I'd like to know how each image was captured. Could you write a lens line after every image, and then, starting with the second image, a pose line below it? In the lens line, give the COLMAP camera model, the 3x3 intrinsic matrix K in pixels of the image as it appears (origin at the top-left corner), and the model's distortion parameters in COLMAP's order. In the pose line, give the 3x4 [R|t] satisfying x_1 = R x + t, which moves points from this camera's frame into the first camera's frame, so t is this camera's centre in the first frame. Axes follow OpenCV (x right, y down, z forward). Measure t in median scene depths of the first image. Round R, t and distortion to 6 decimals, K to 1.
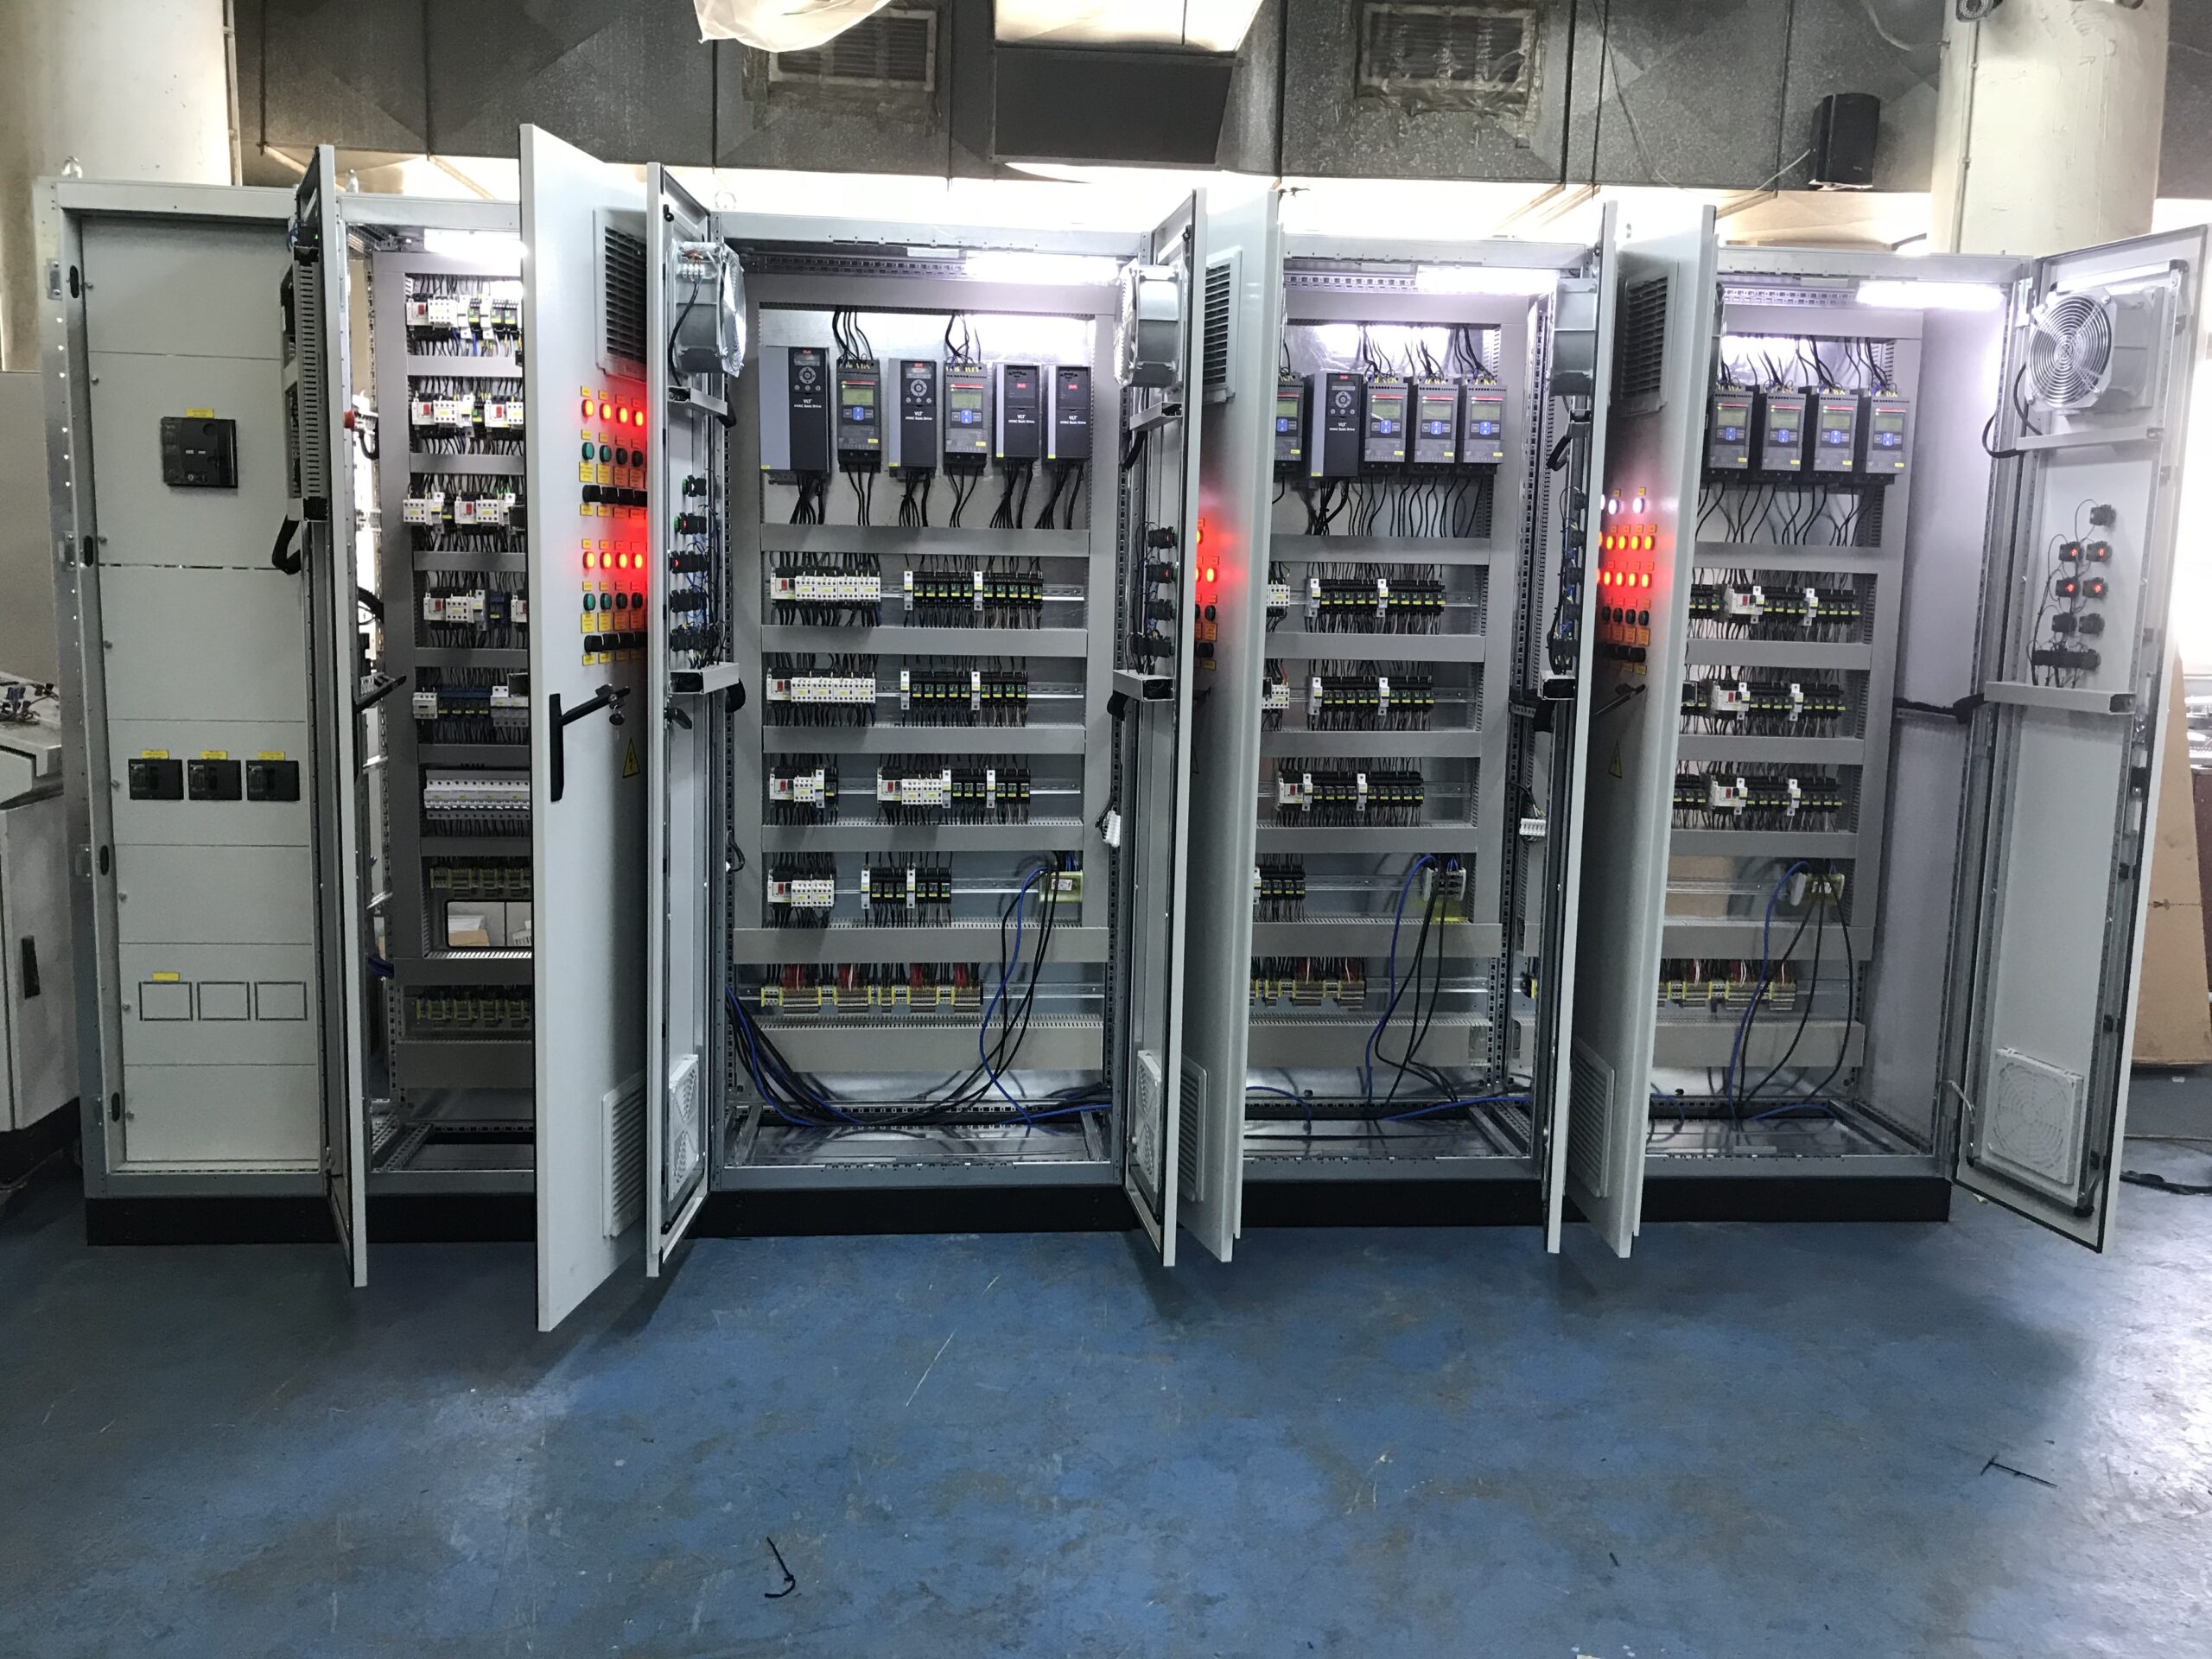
lens RADIAL K [[1825.2, 0, 1111.2], [0, 1825.2, 816.3], [0, 0, 1]] dist [0.029680, -0.033390]
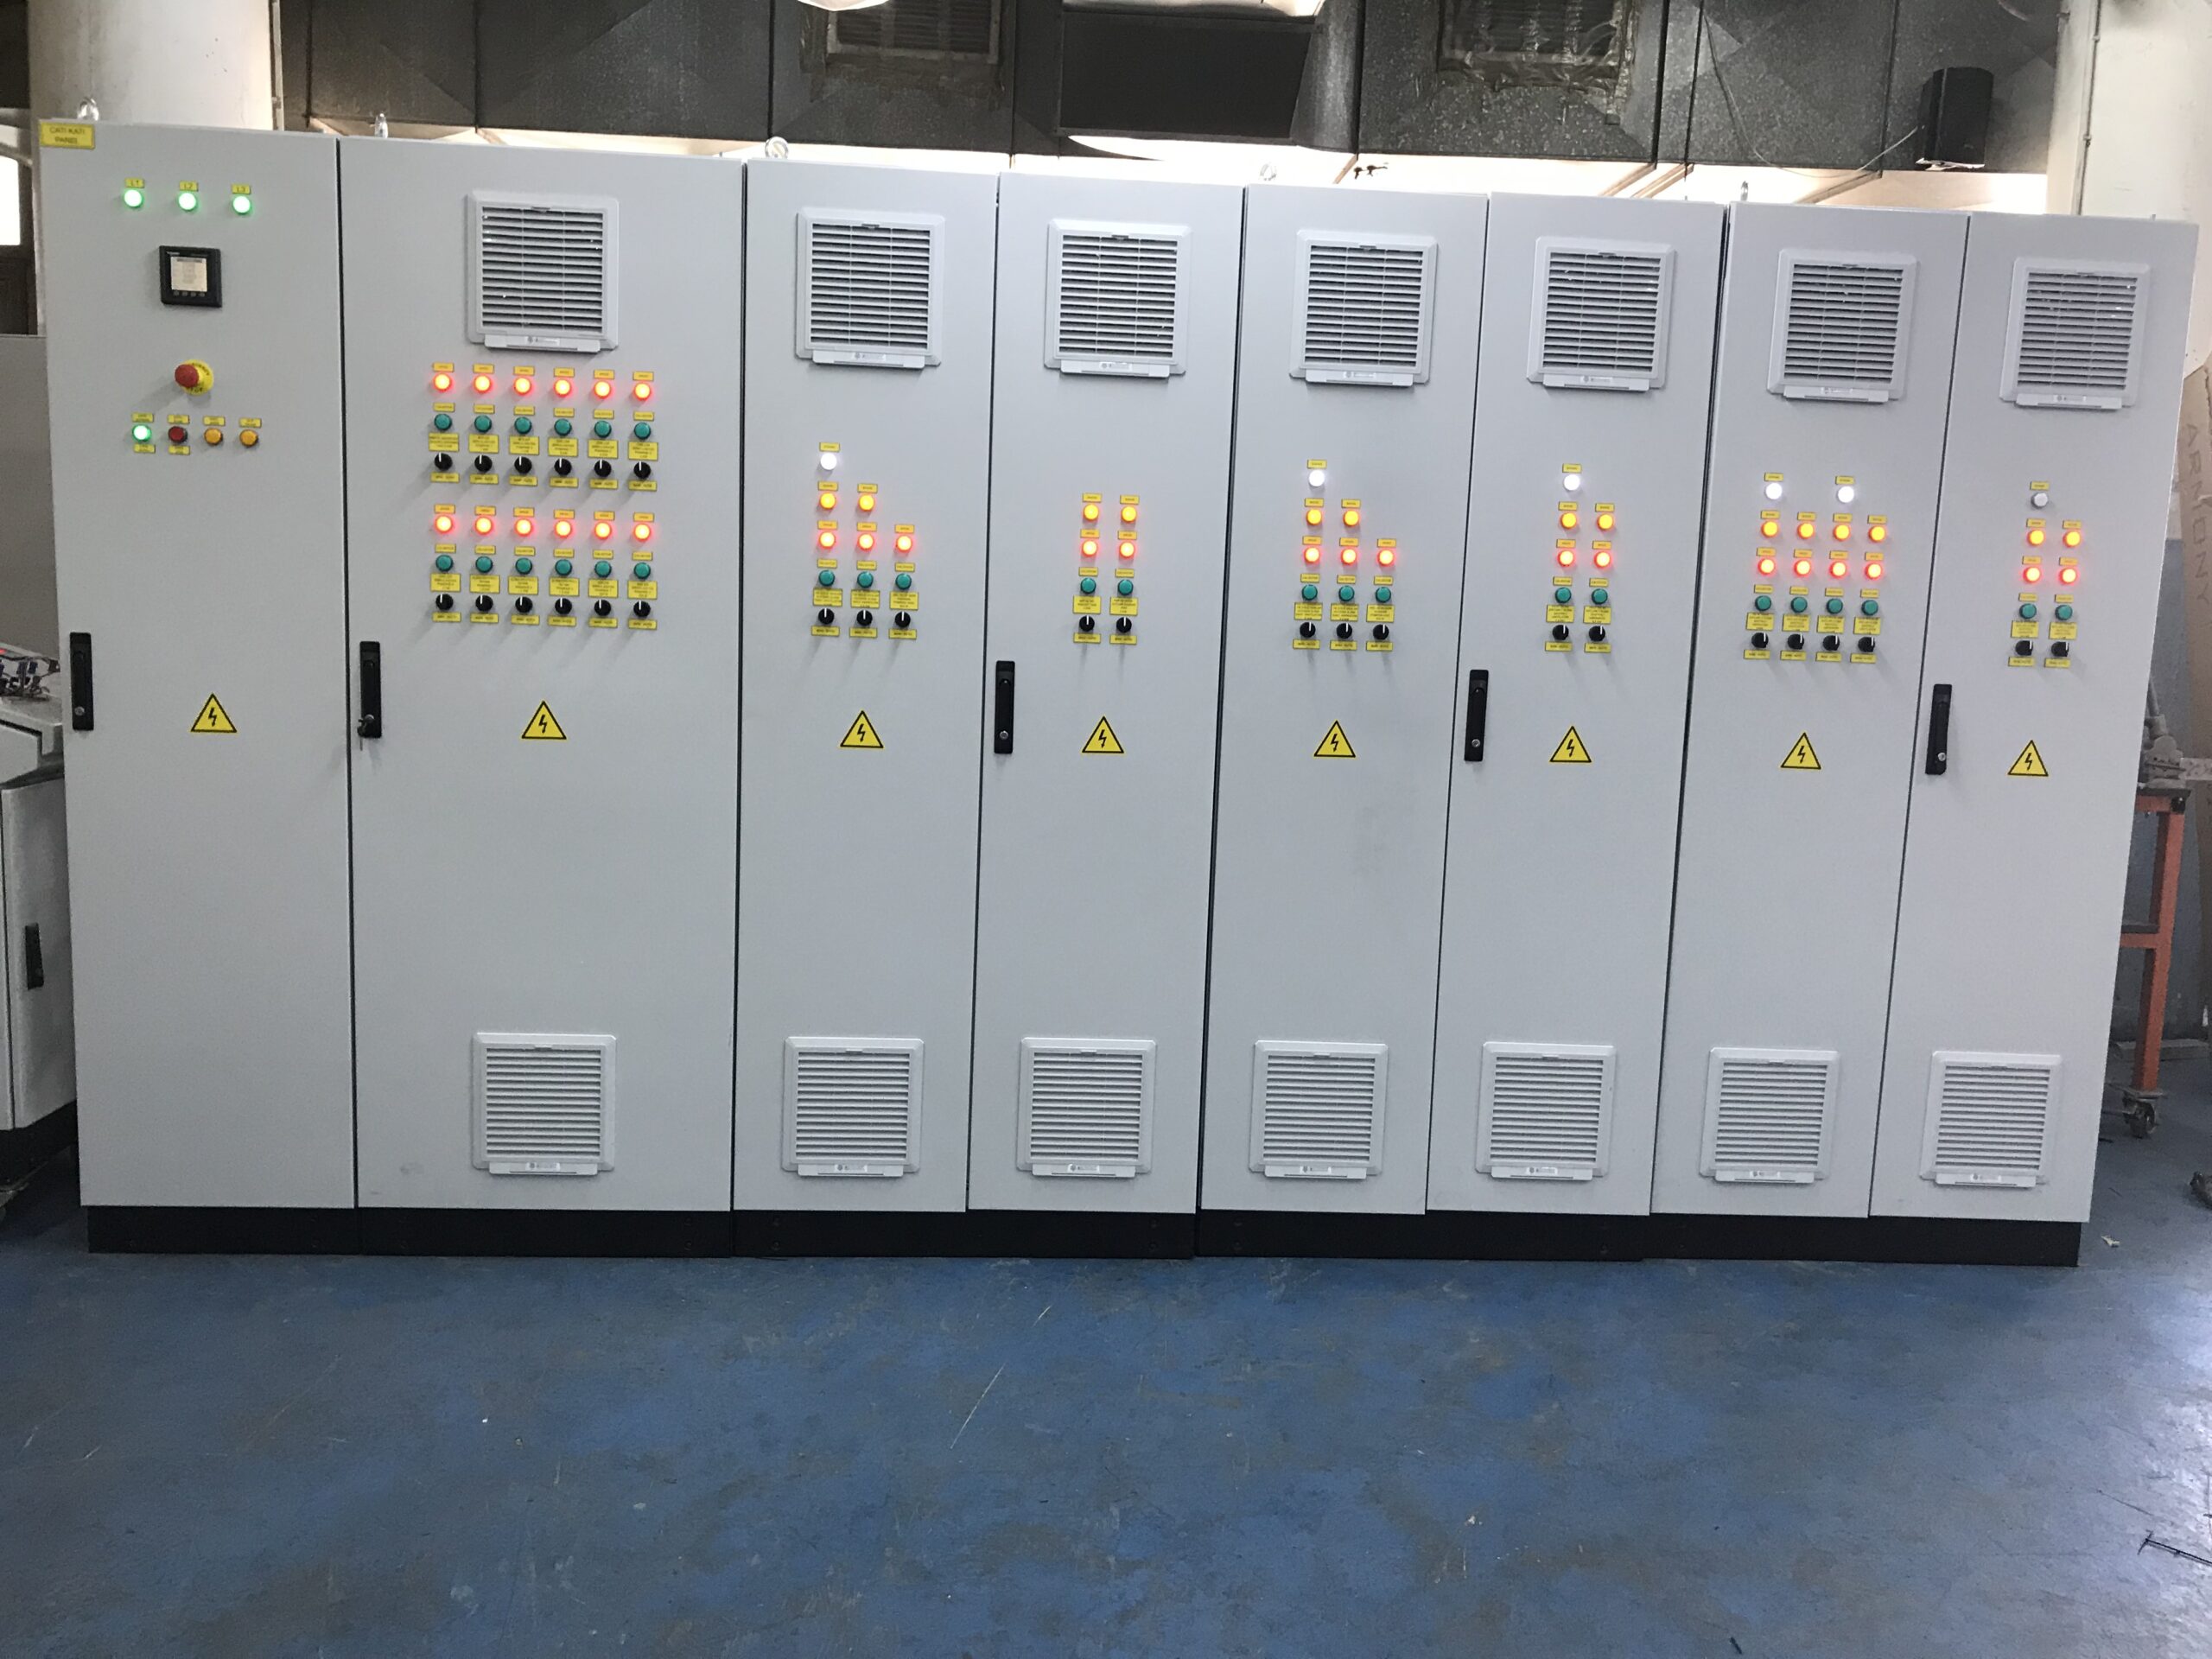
lens RADIAL K [[1825.2, 0, 1107.8], [0, 1825.2, 818.0], [0, 0, 1]] dist [0.029680, -0.033390]
pose [[0.999492, 0.014231, -0.028528, -0.008418], [-0.014355, 0.999888, -0.004154, 0.005944], [0.028466, 0.004562, 0.999584, 0.060910]]
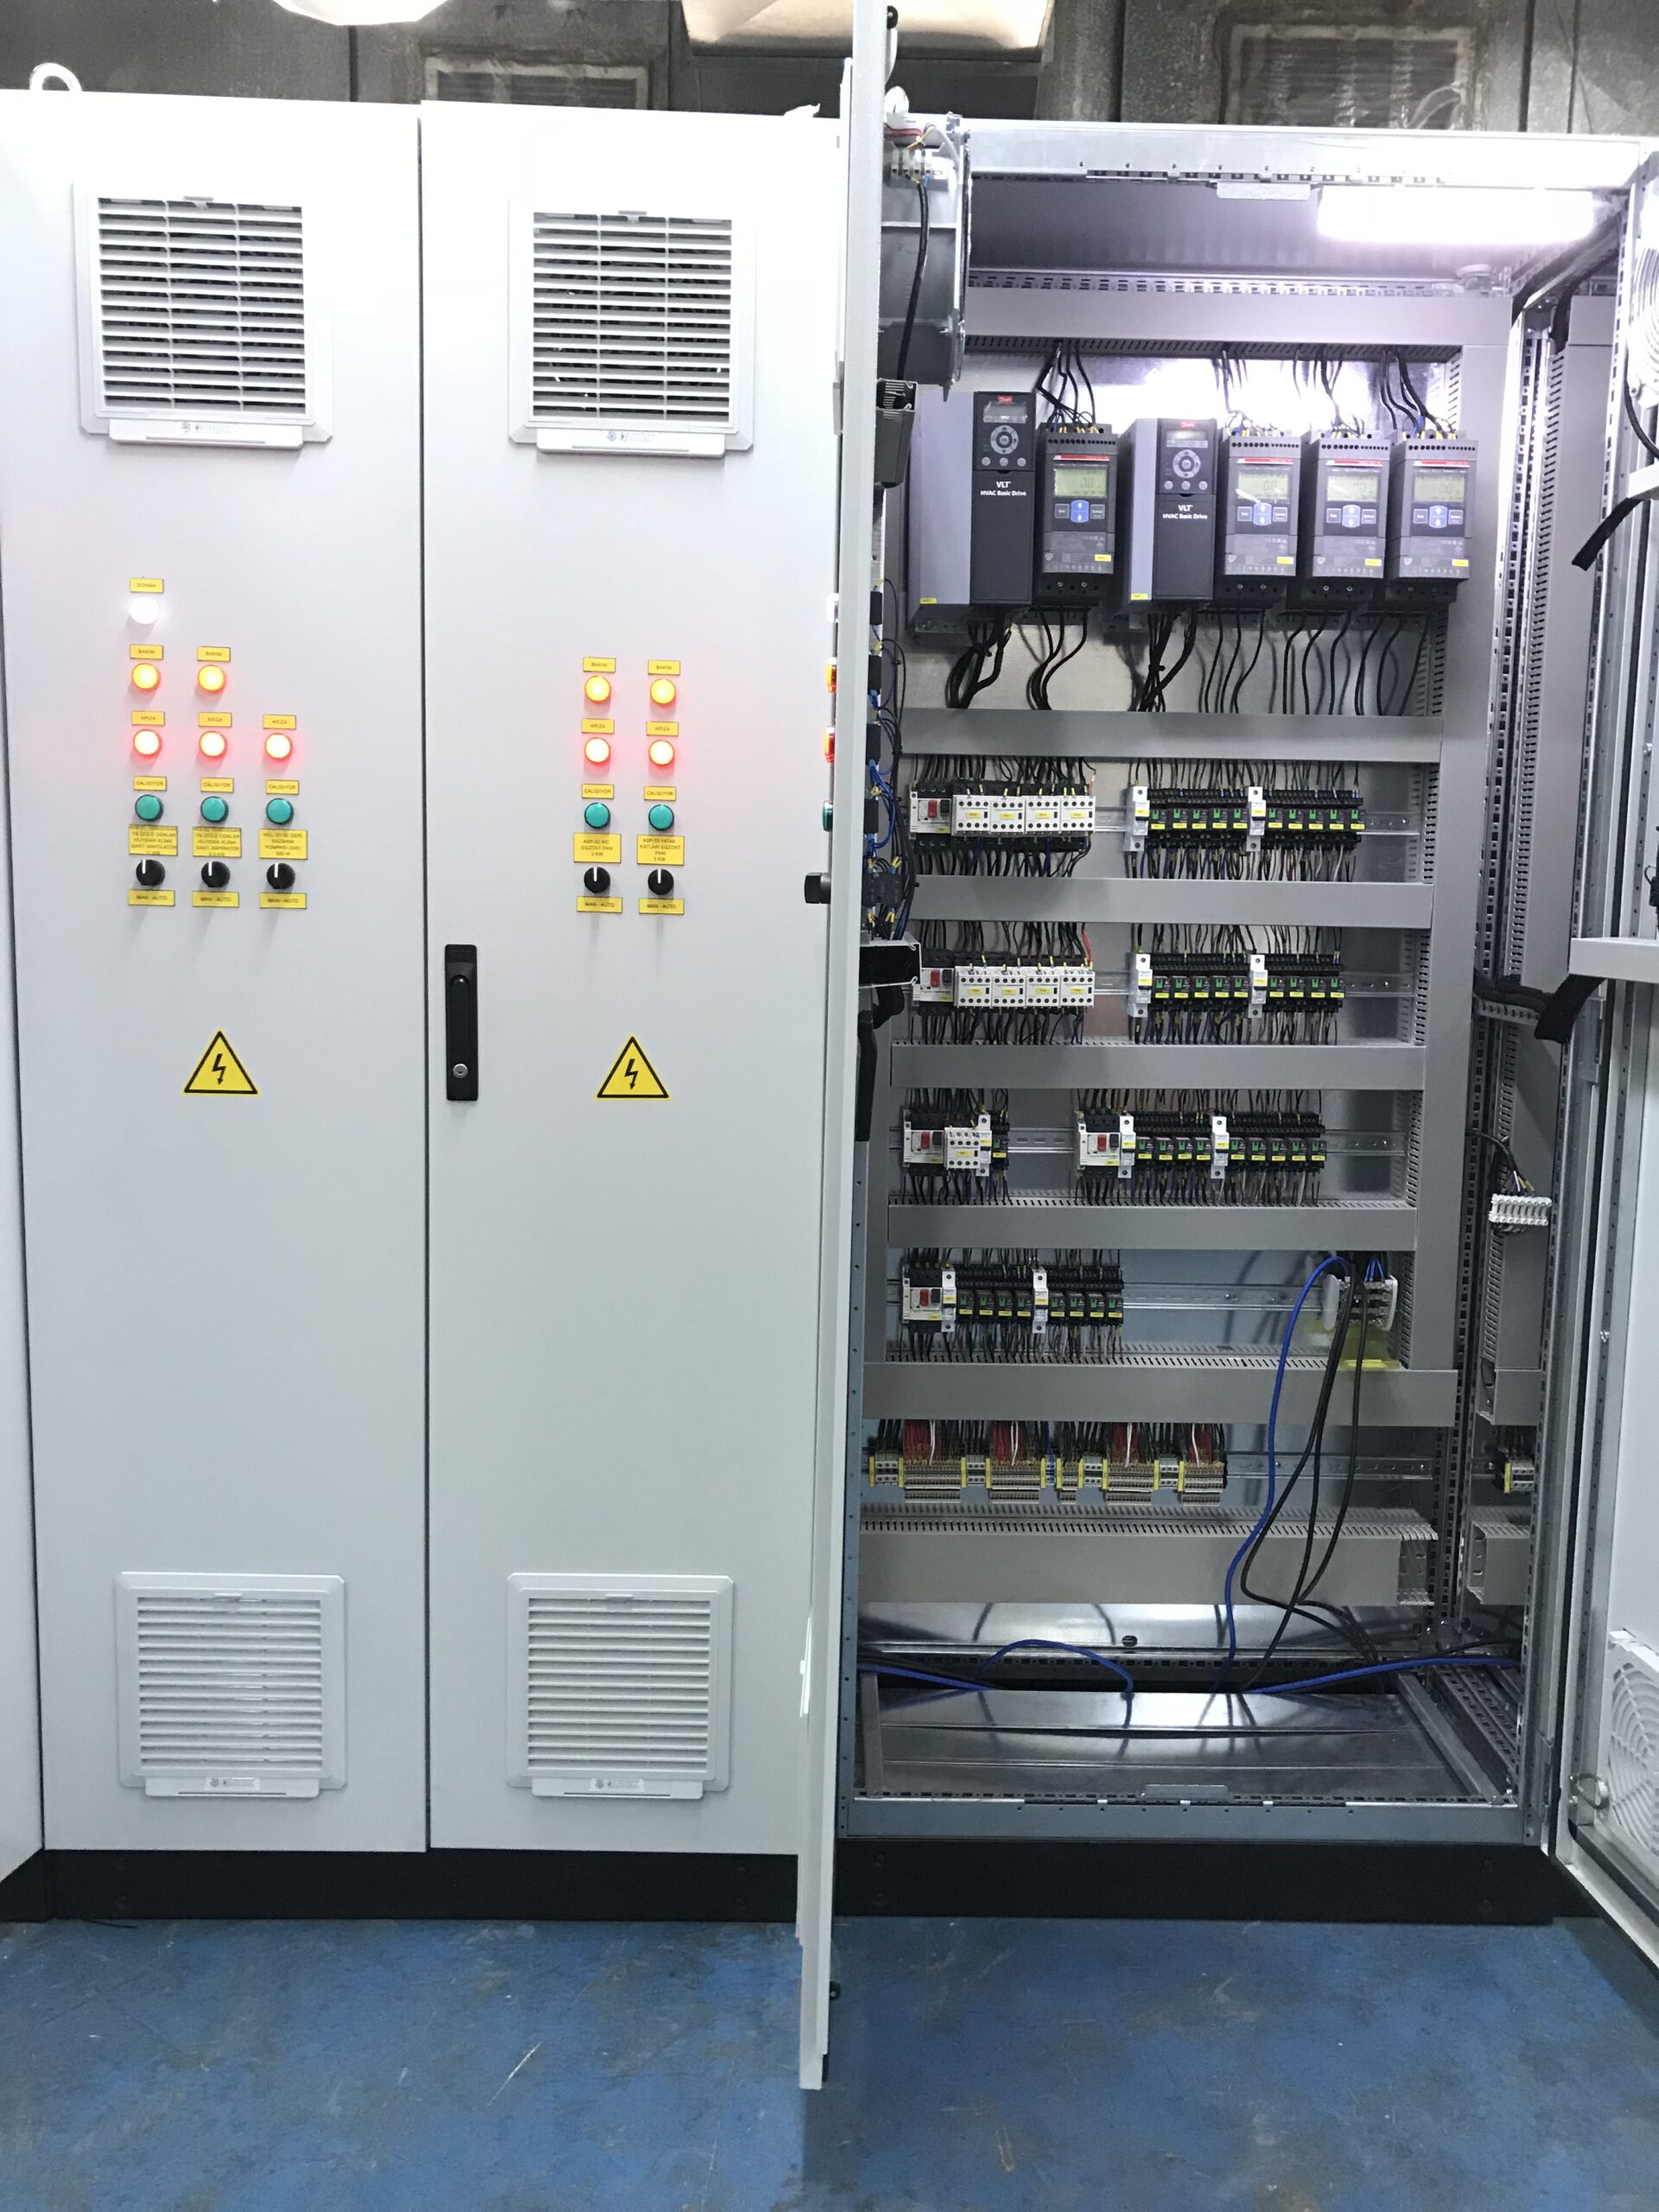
lens RADIAL K [[1825.2, 0, 858.0], [0, 1825.2, 1095.2], [0, 0, 1]] dist [0.029680, -0.033390]
pose [[0.997596, 0.005326, -0.069089, 0.063331], [-0.006127, 0.999916, -0.011379, -0.023297], [0.069022, 0.011775, 0.997546, 0.412935]]
